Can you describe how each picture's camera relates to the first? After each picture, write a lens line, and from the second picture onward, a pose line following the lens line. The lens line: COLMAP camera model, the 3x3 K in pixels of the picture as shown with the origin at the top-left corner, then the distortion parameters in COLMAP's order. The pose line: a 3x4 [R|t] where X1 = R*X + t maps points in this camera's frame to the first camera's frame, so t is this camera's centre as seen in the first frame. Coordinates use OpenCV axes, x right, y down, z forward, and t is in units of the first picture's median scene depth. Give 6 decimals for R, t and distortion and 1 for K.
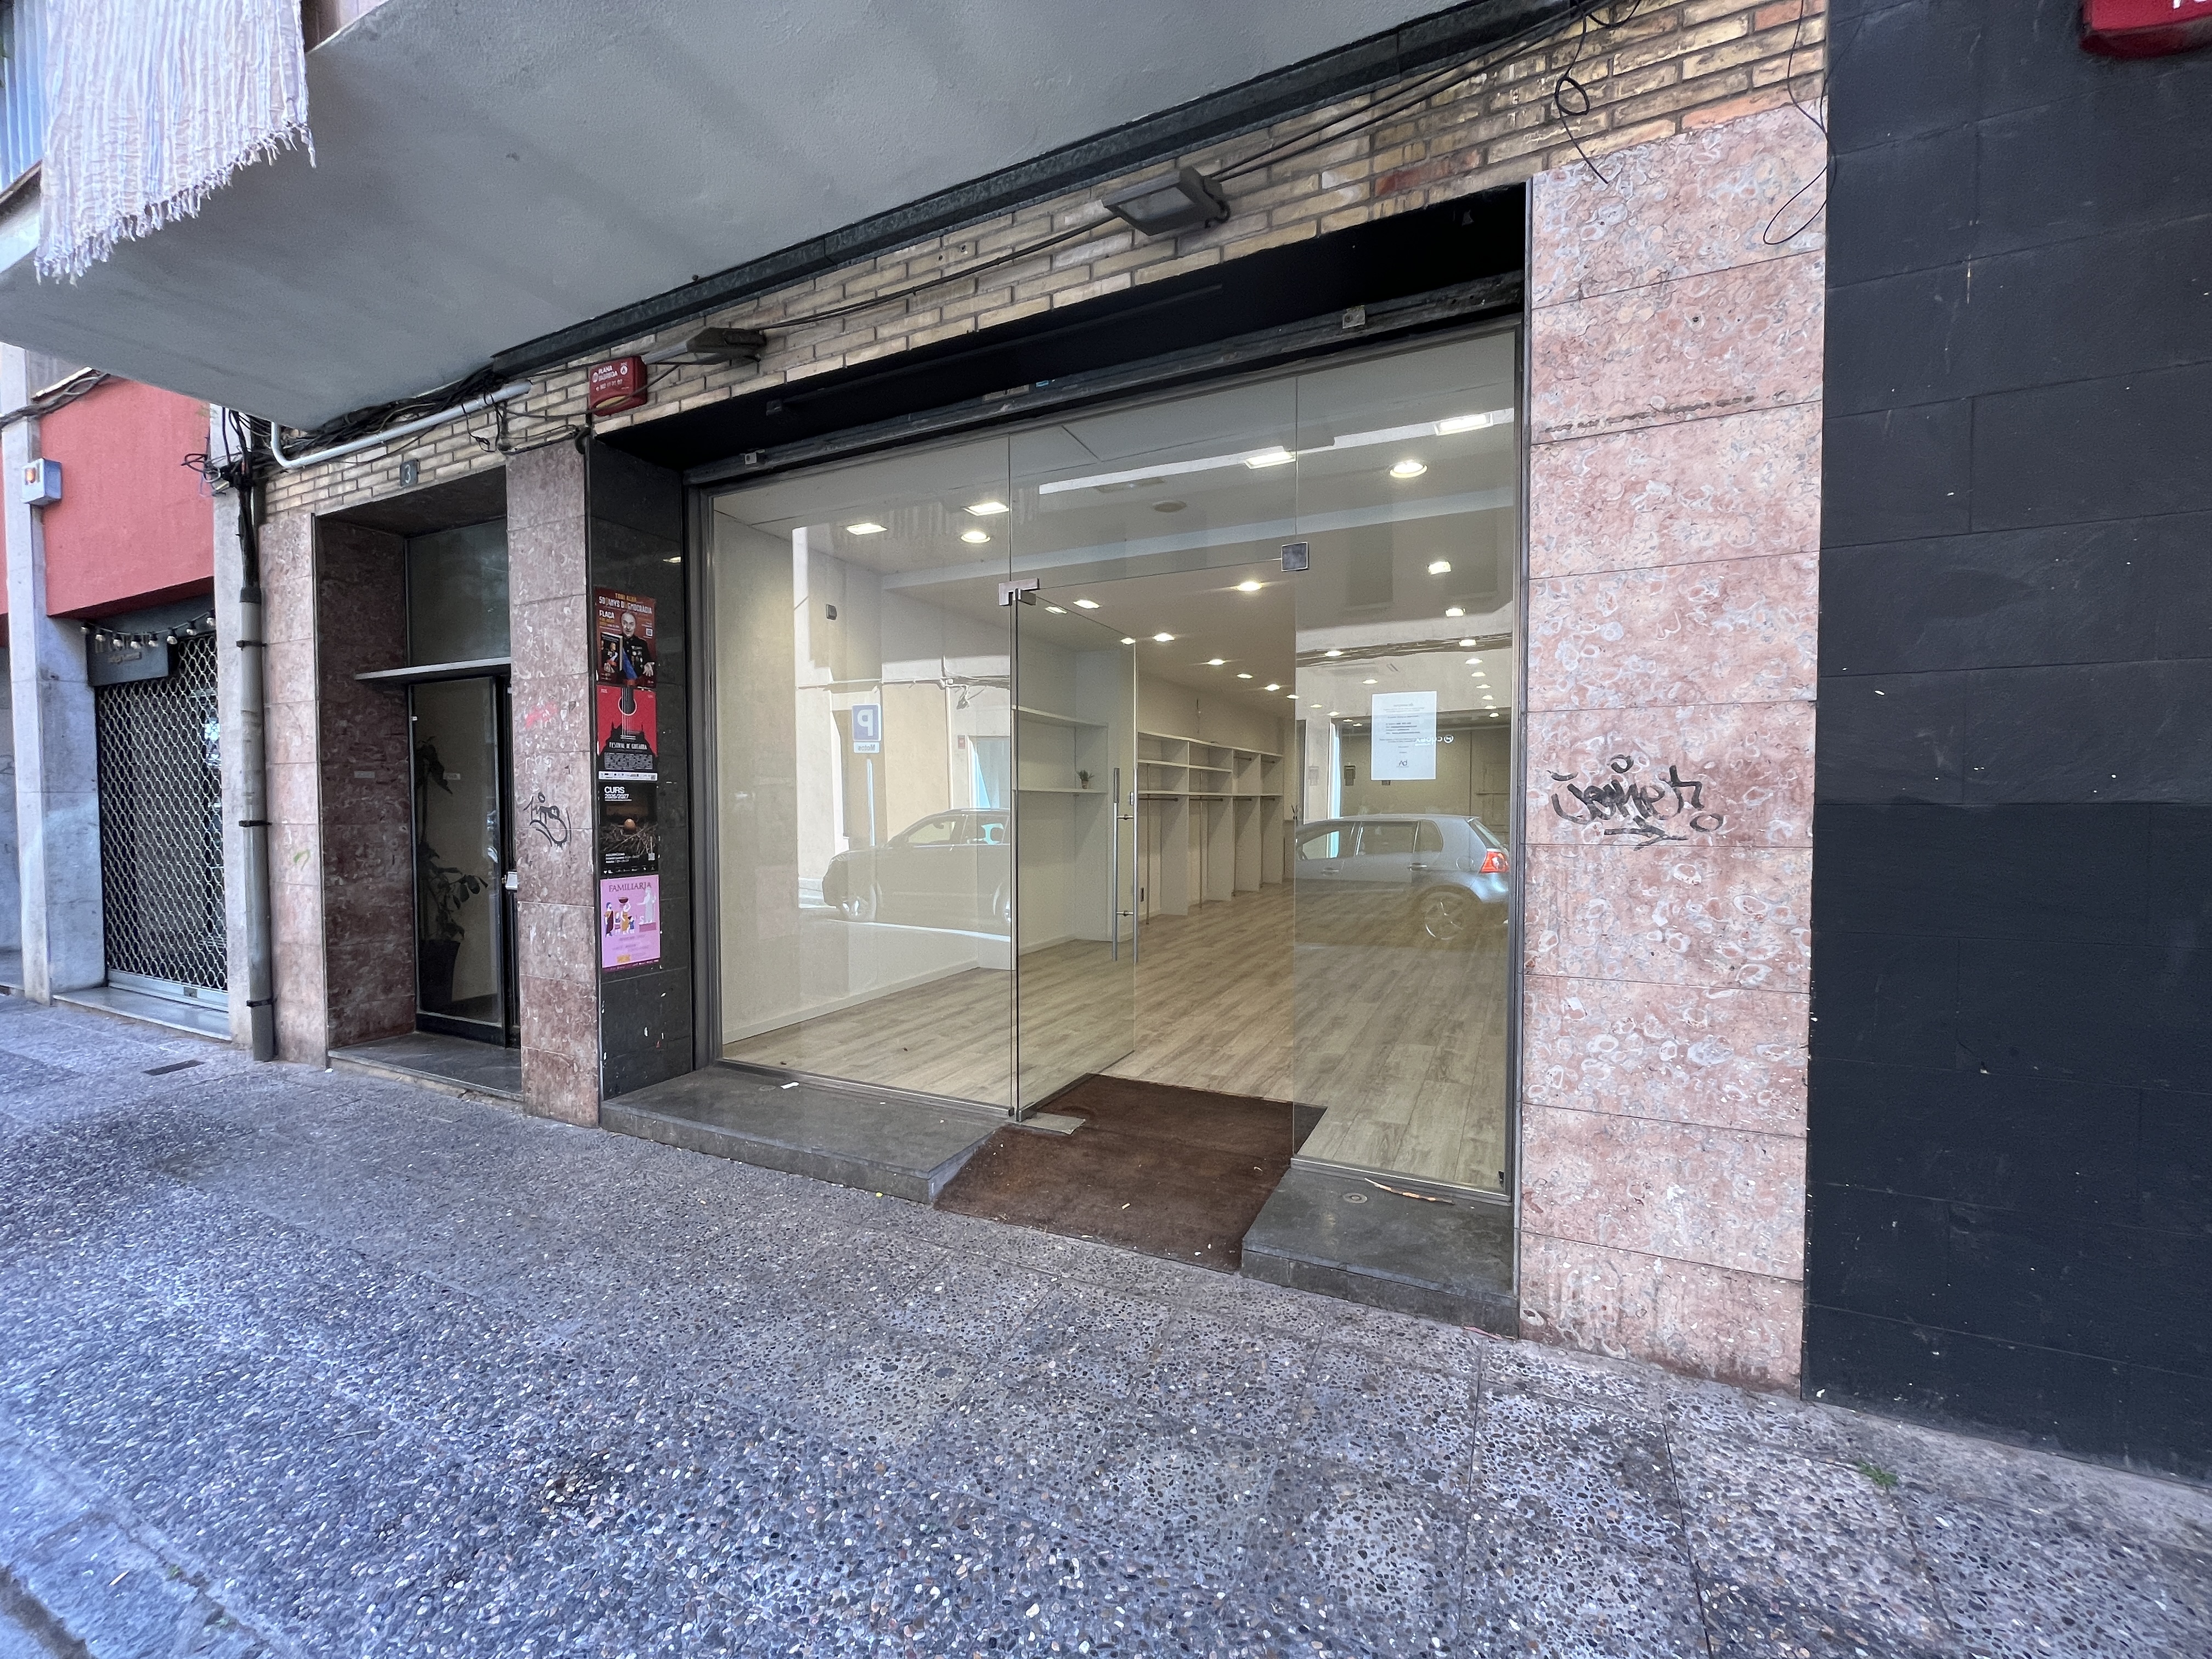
lens RADIAL K [[893.6, 0, 1110.7], [0, 893.6, 825.6], [0, 0, 1]] dist [-0.002578, -0.000152]
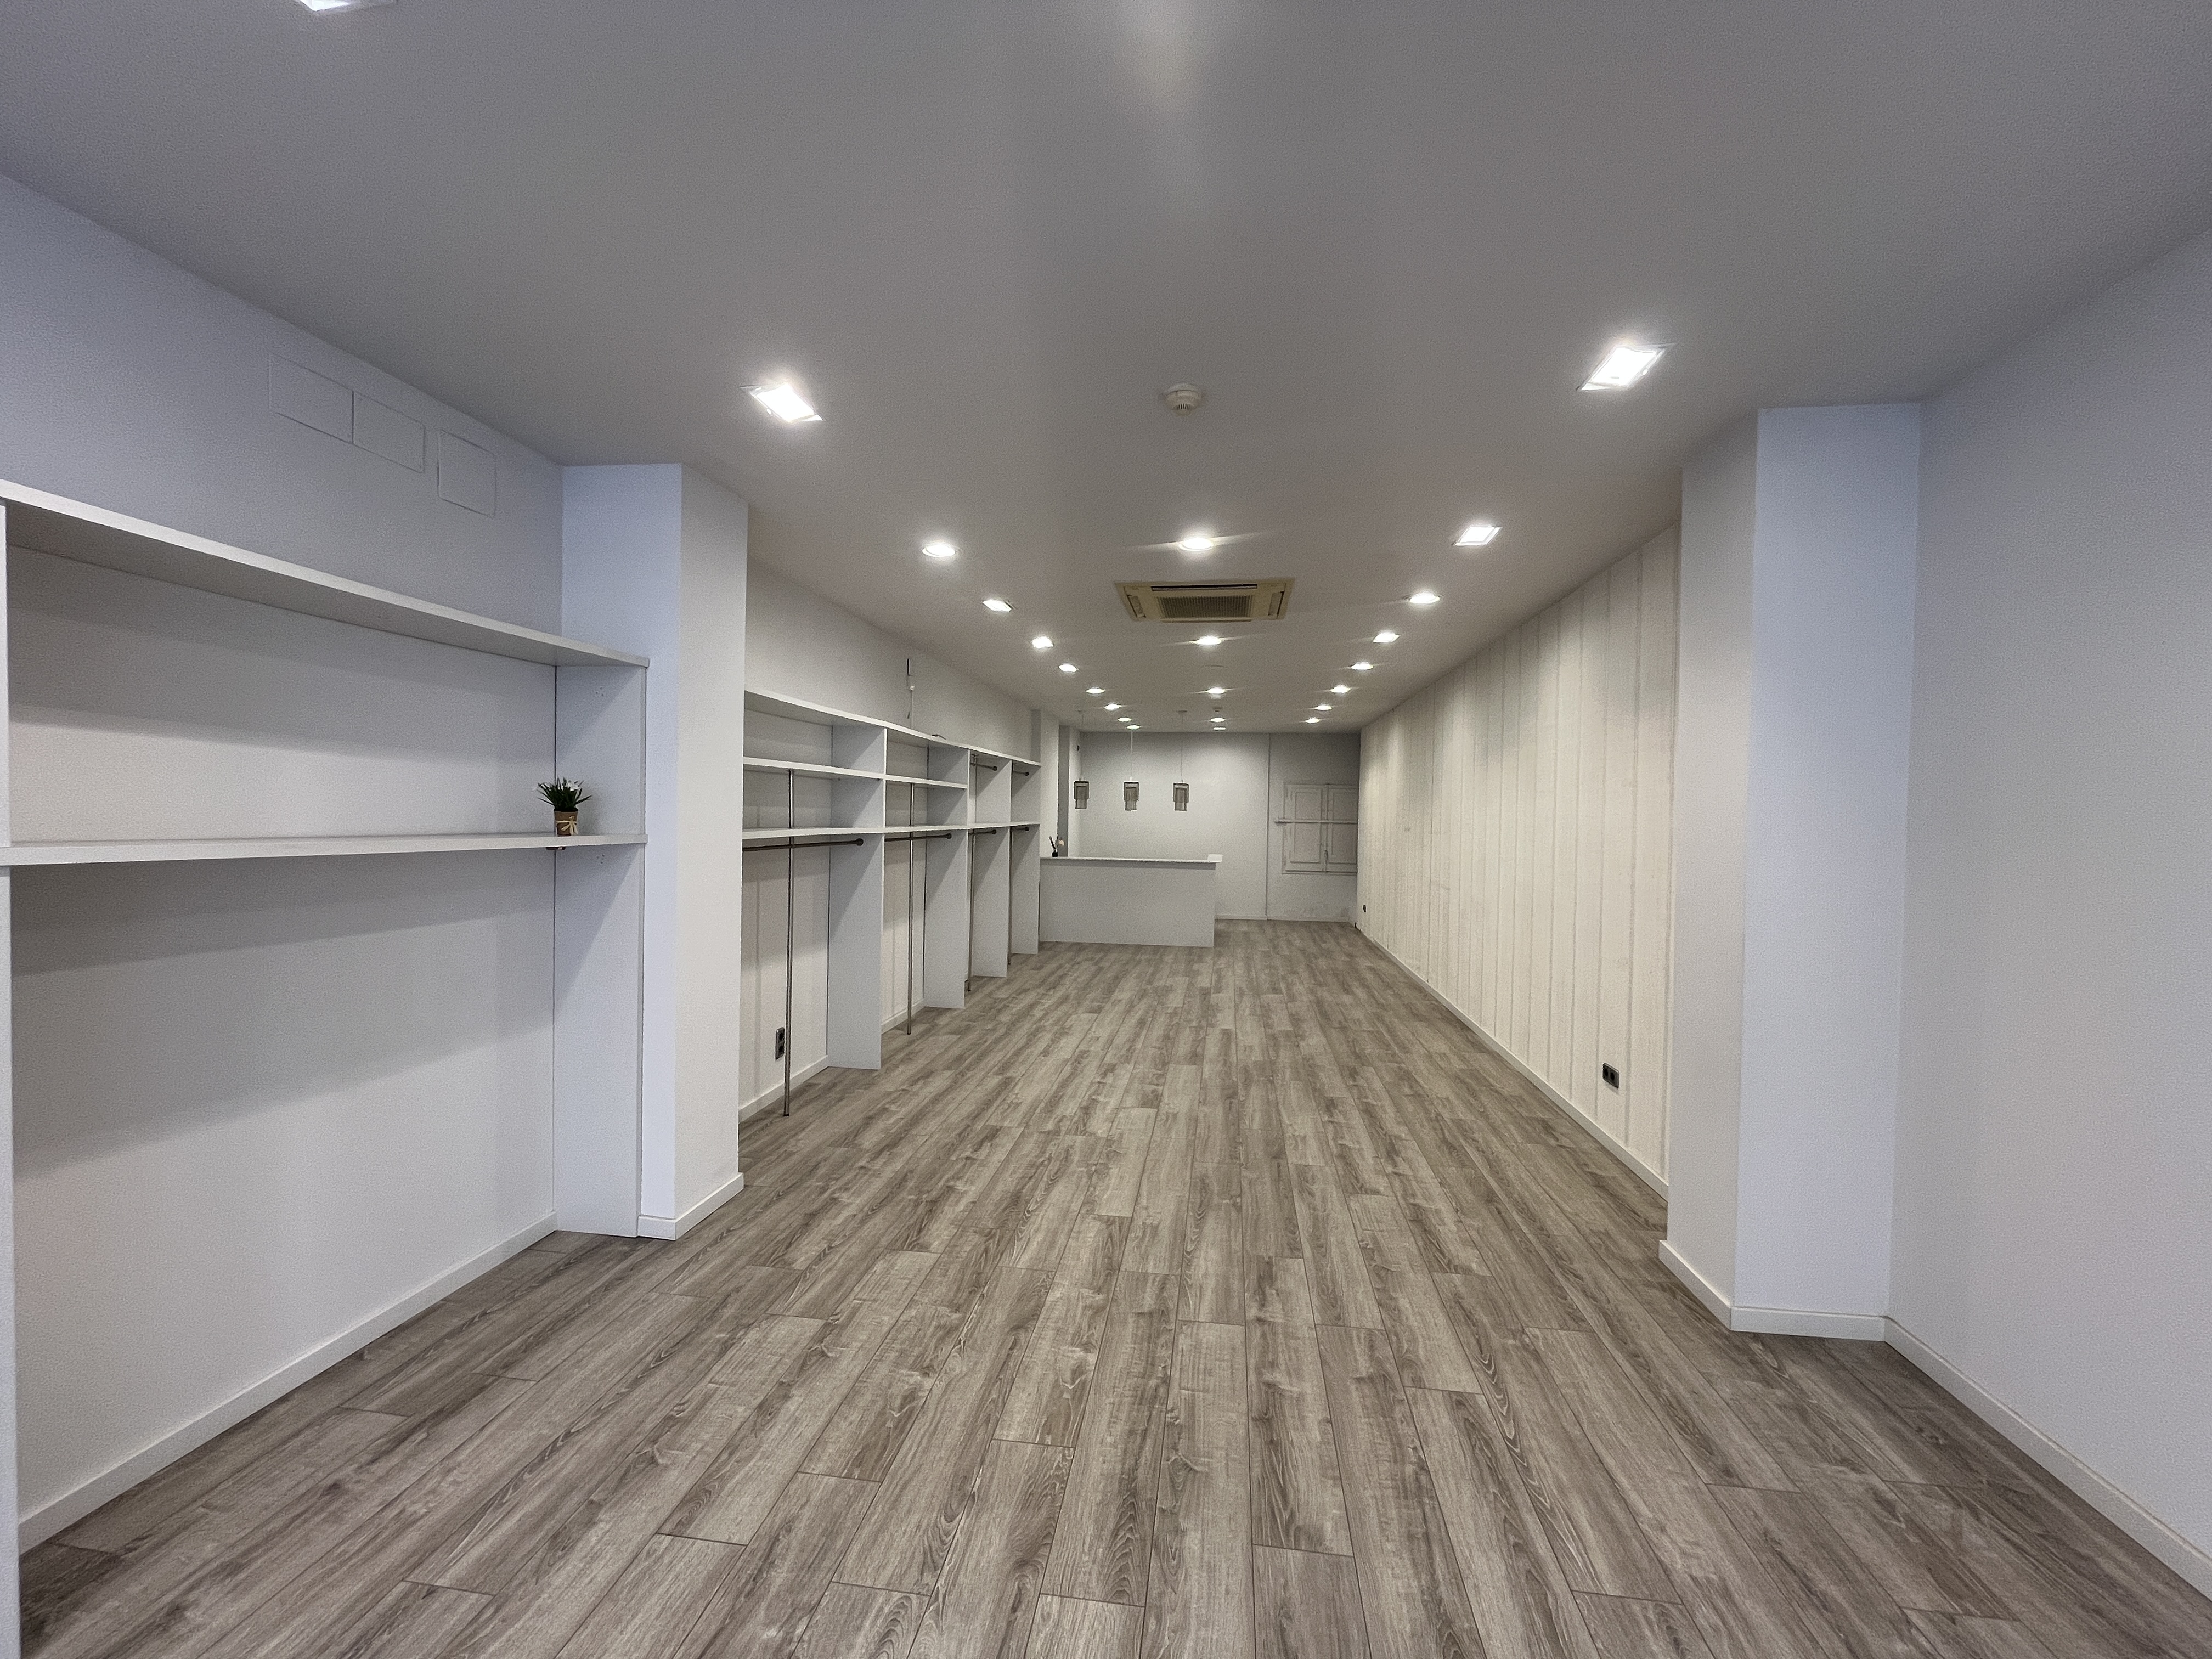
lens RADIAL K [[893.6, 0, 1103.4], [0, 893.6, 837.7], [0, 0, 1]] dist [-0.002578, -0.000152]
pose [[0.956532, 0.007499, 0.291531, 0.152838], [-0.008033, 0.999968, 0.000634, -0.086399], [-0.291517, -0.002949, 0.956561, 1.238833]]
